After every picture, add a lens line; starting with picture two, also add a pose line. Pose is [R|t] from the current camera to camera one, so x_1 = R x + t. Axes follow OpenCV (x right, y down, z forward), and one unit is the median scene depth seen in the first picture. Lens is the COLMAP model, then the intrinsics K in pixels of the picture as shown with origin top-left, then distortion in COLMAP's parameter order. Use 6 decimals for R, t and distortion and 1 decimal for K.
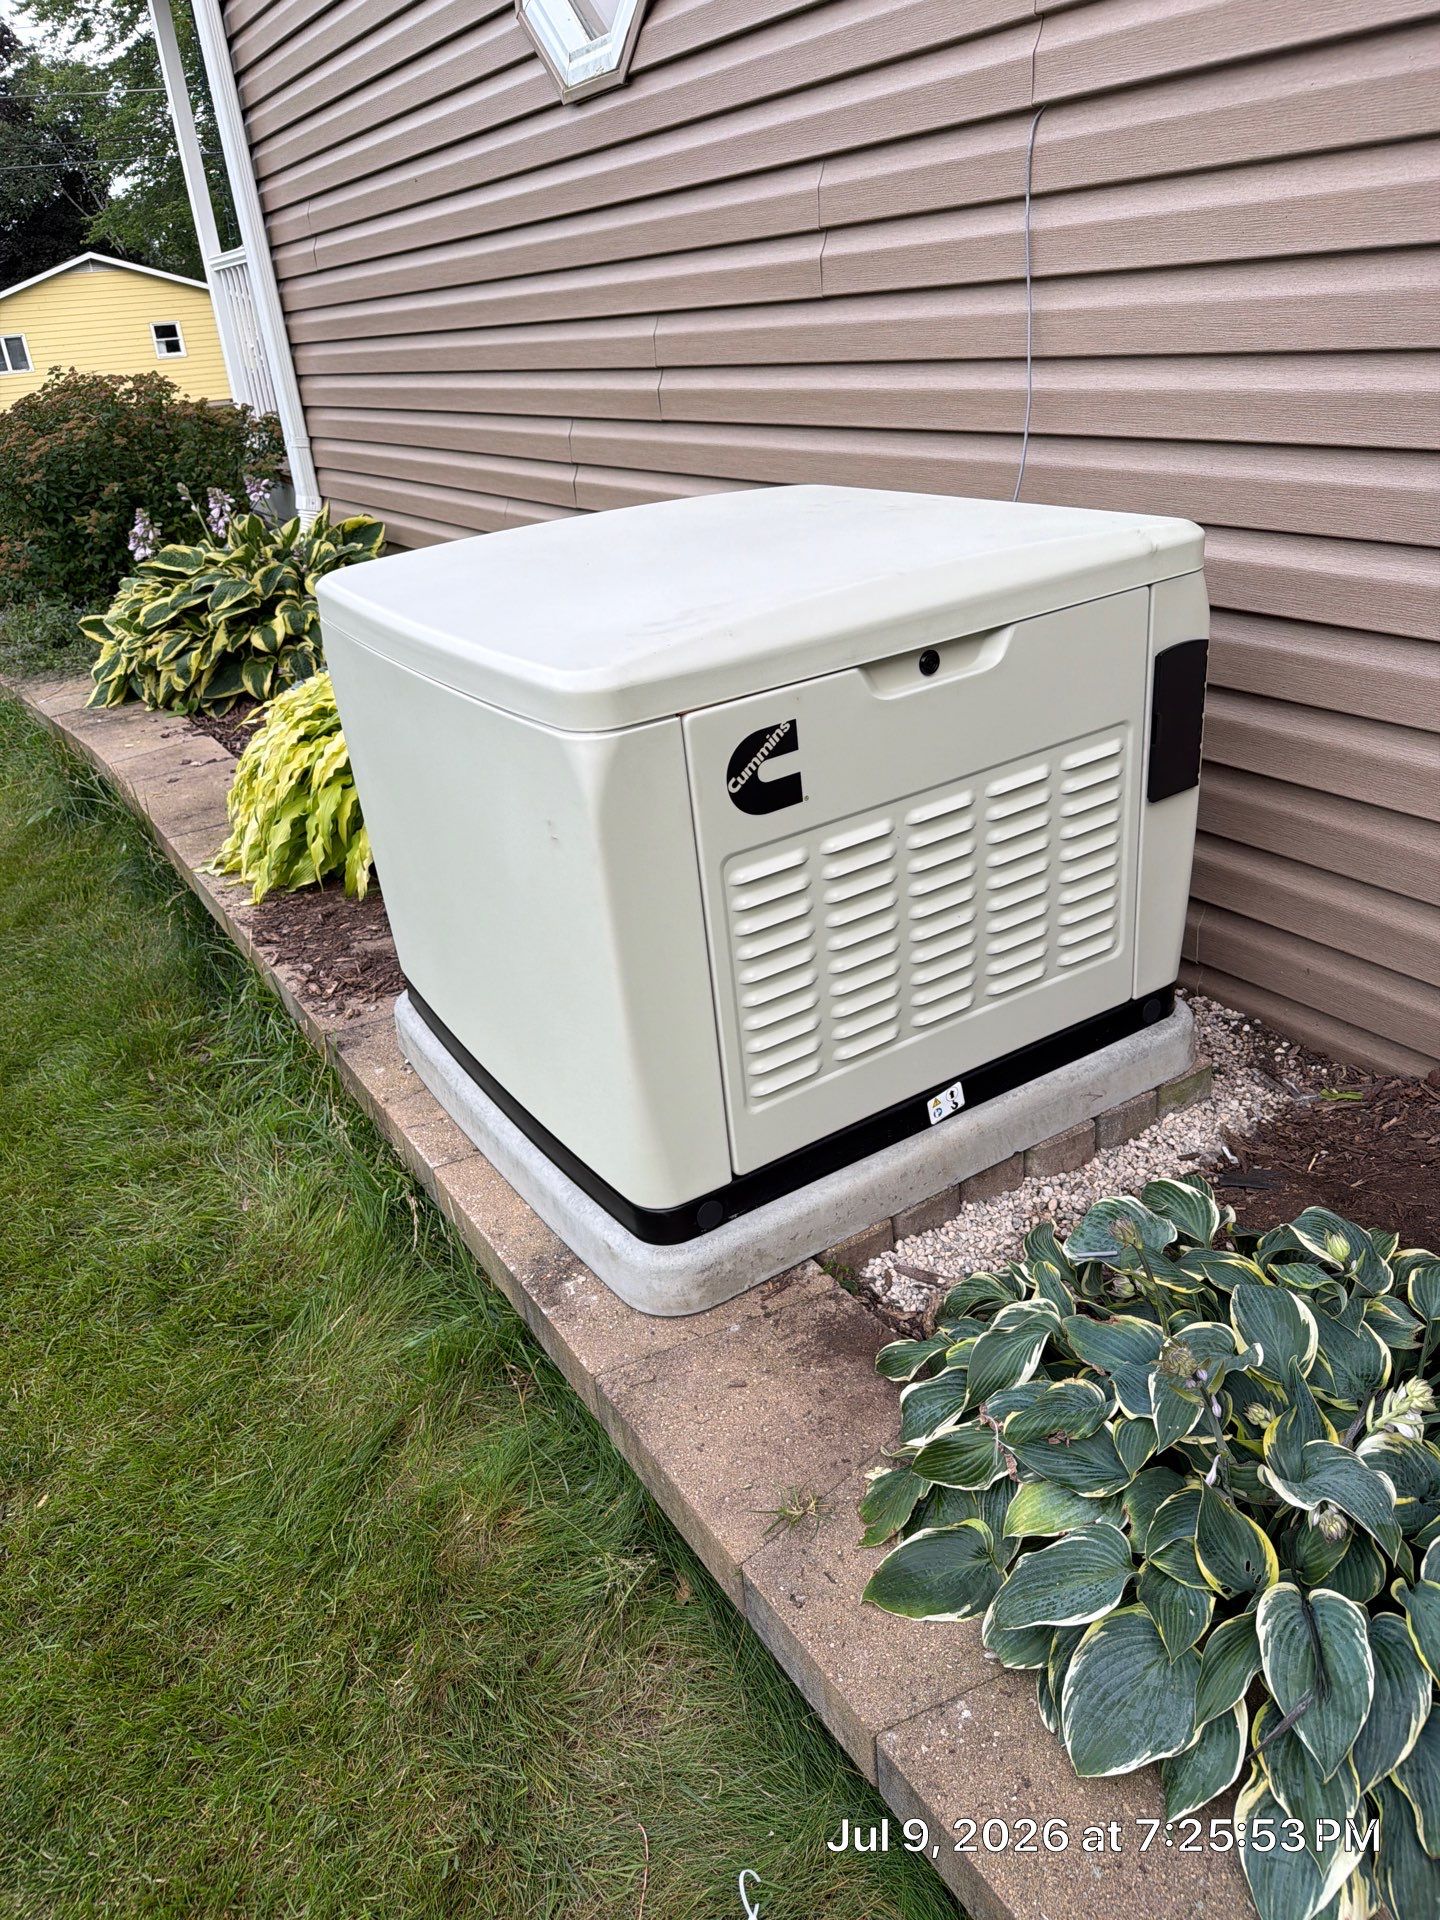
lens RADIAL K [[1367.6, 0, 700.7], [0, 1367.6, 944.1], [0, 0, 1]] dist [0.135598, -0.200316]
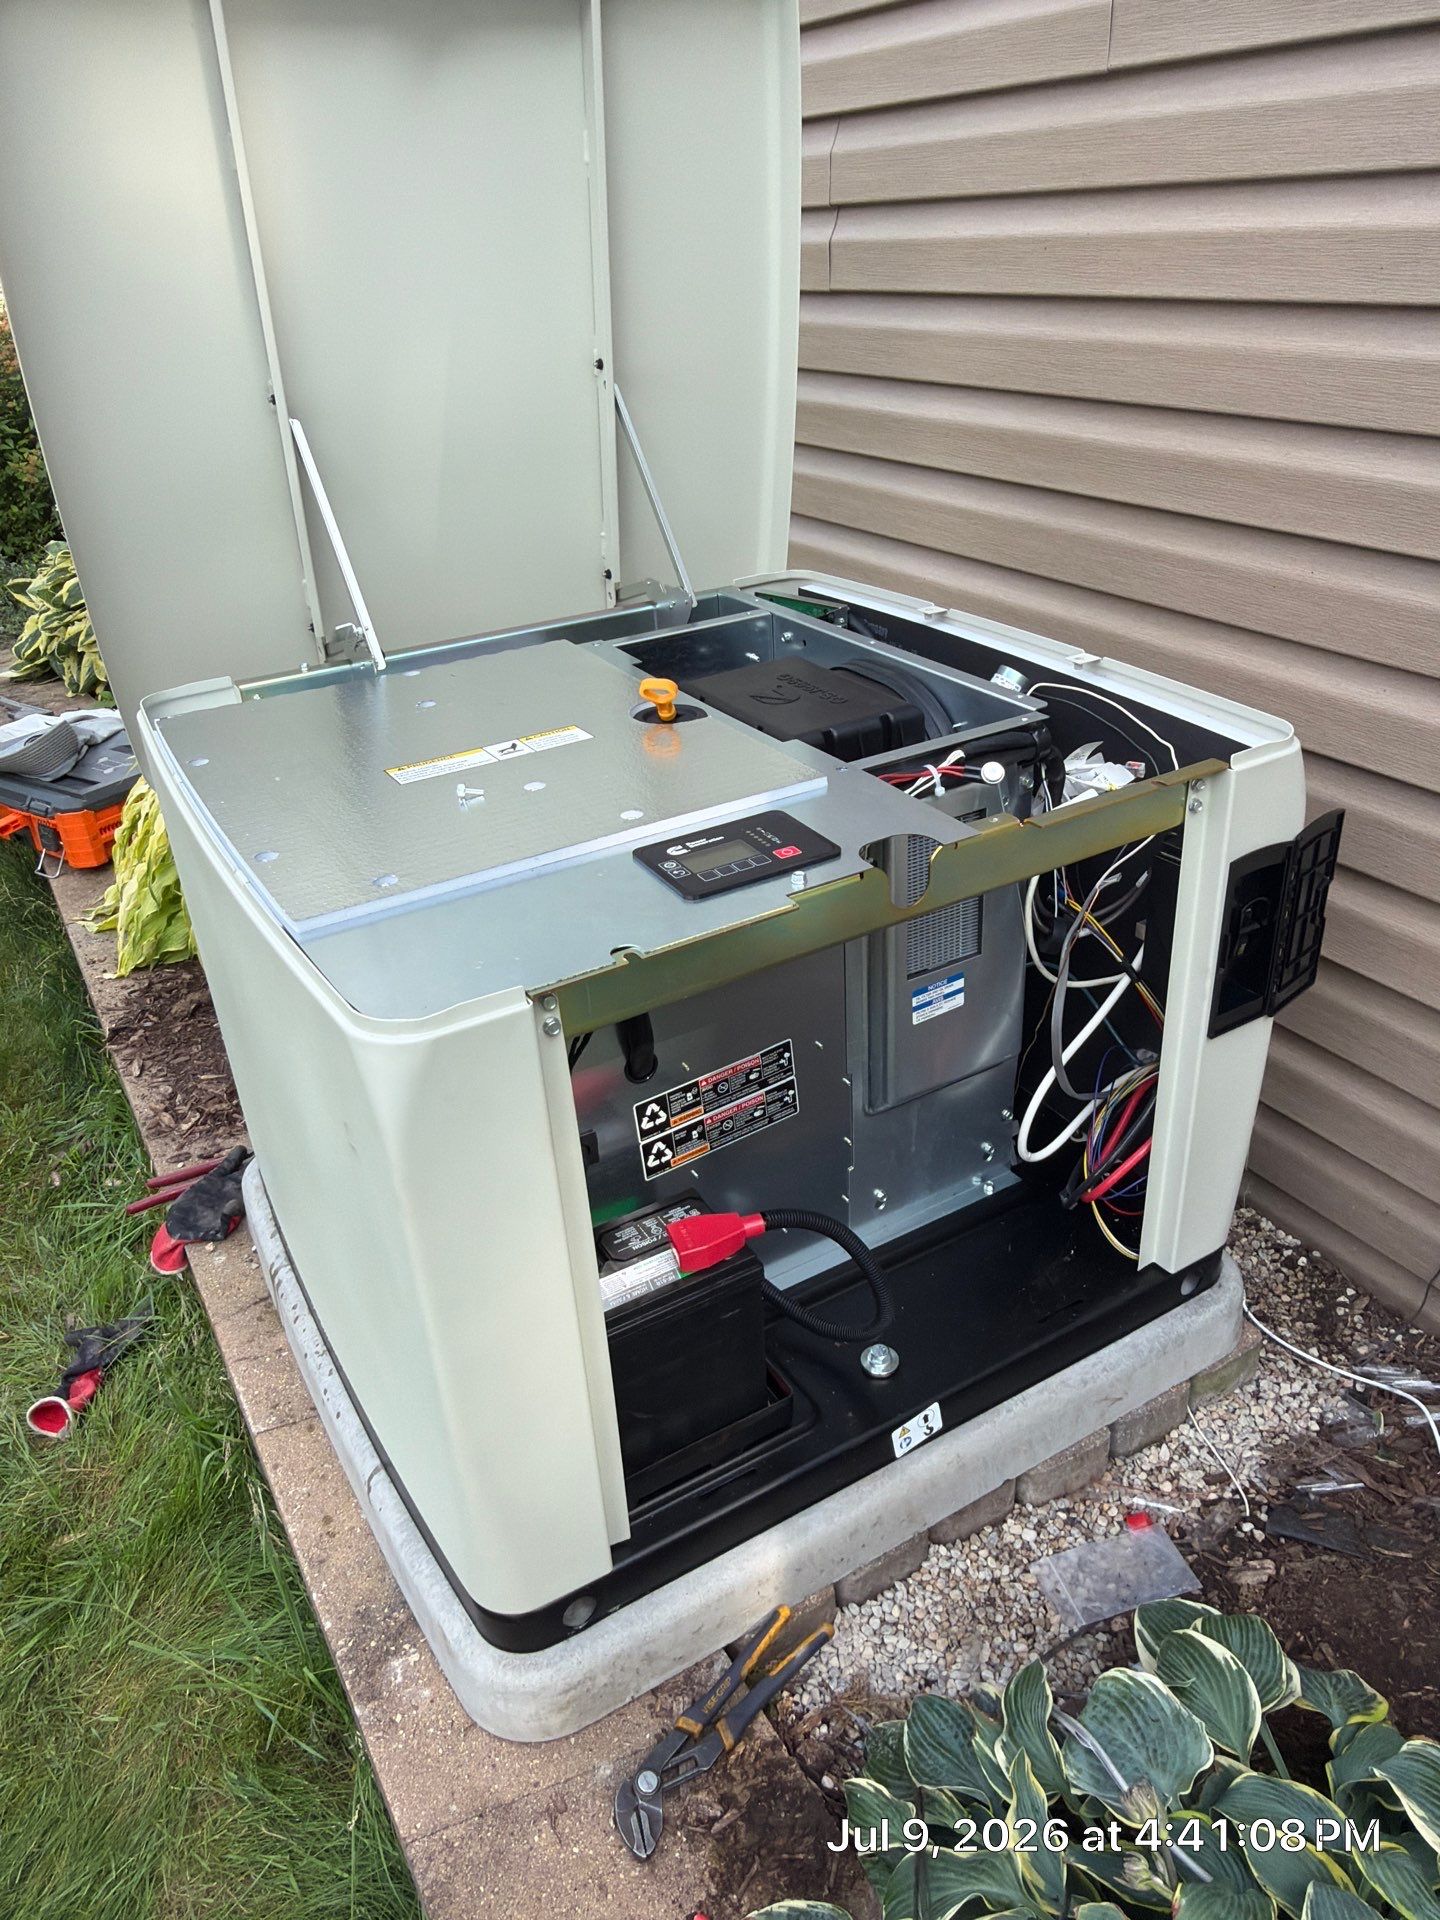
lens RADIAL K [[1401.3, 0, 720.0], [0, 1401.3, 960.0], [0, 0, 1]] dist [0.001393, -0.012894]
pose [[0.998900, 0.046657, 0.004610, 0.046328], [-0.046839, 0.997421, 0.054390, -0.146029], [-0.002061, -0.054546, 0.998509, 0.209898]]
